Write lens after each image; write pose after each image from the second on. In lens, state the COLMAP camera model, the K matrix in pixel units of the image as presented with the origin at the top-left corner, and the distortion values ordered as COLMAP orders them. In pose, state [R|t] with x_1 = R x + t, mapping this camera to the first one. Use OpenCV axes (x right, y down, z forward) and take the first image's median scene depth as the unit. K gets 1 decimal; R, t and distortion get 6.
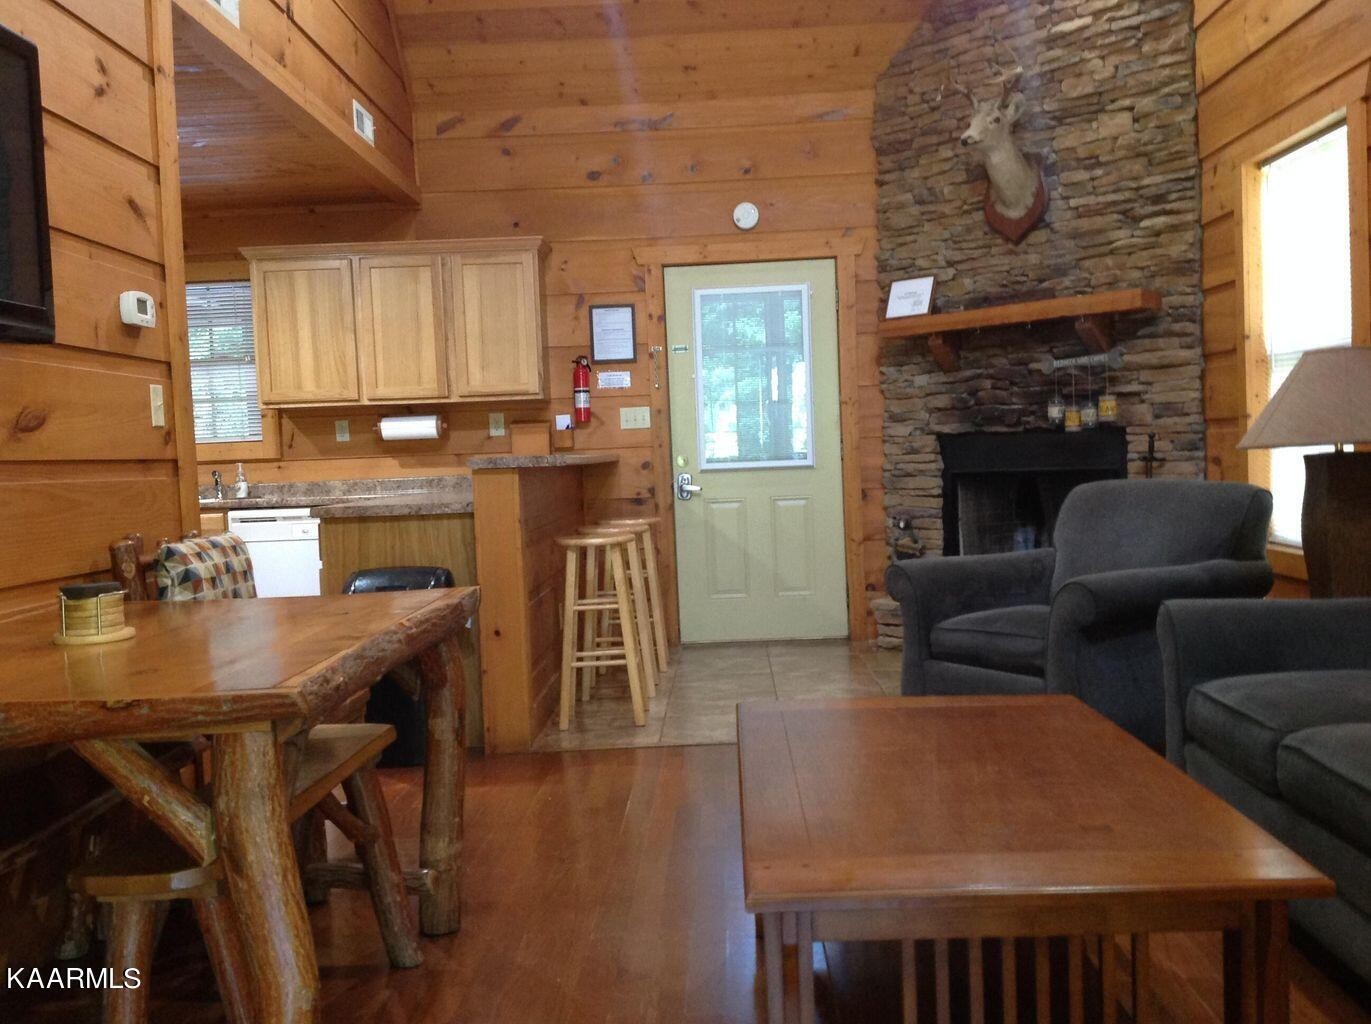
lens RADIAL K [[1309.2, 0, 685.5], [0, 1309.2, 512.0], [0, 0, 1]] dist [0.144545, -0.313733]
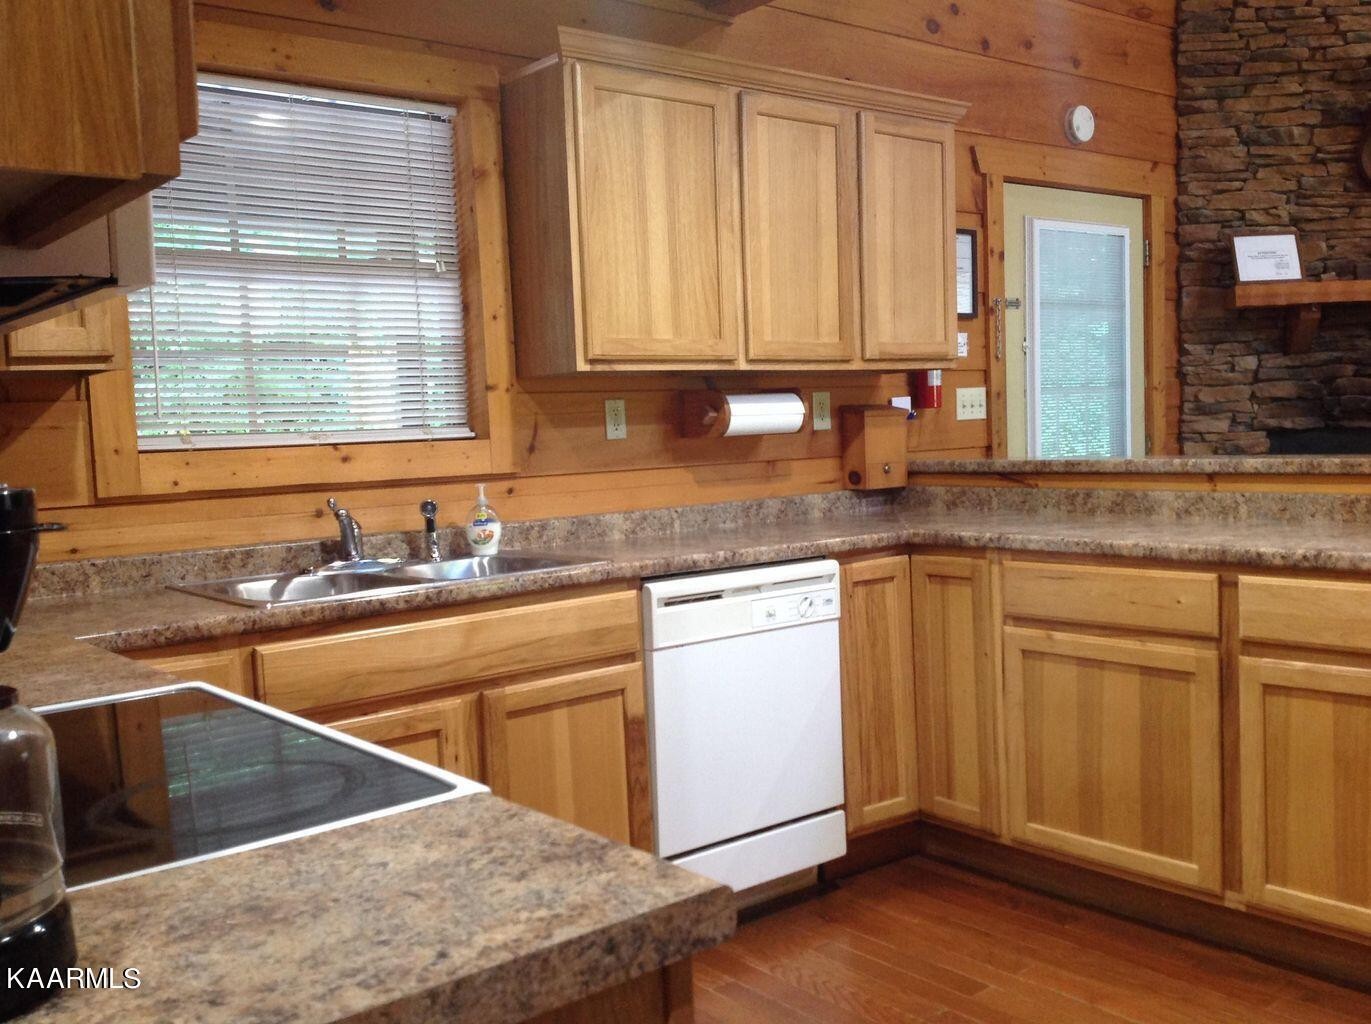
lens RADIAL K [[1309.2, 0, 685.5], [0, 1309.2, 512.0], [0, 0, 1]] dist [0.144545, -0.313733]
pose [[0.755276, -0.033293, 0.654561, -0.620465], [0.039105, 0.999219, 0.005702, -0.027644], [-0.654240, 0.021290, 0.755988, 0.620846]]
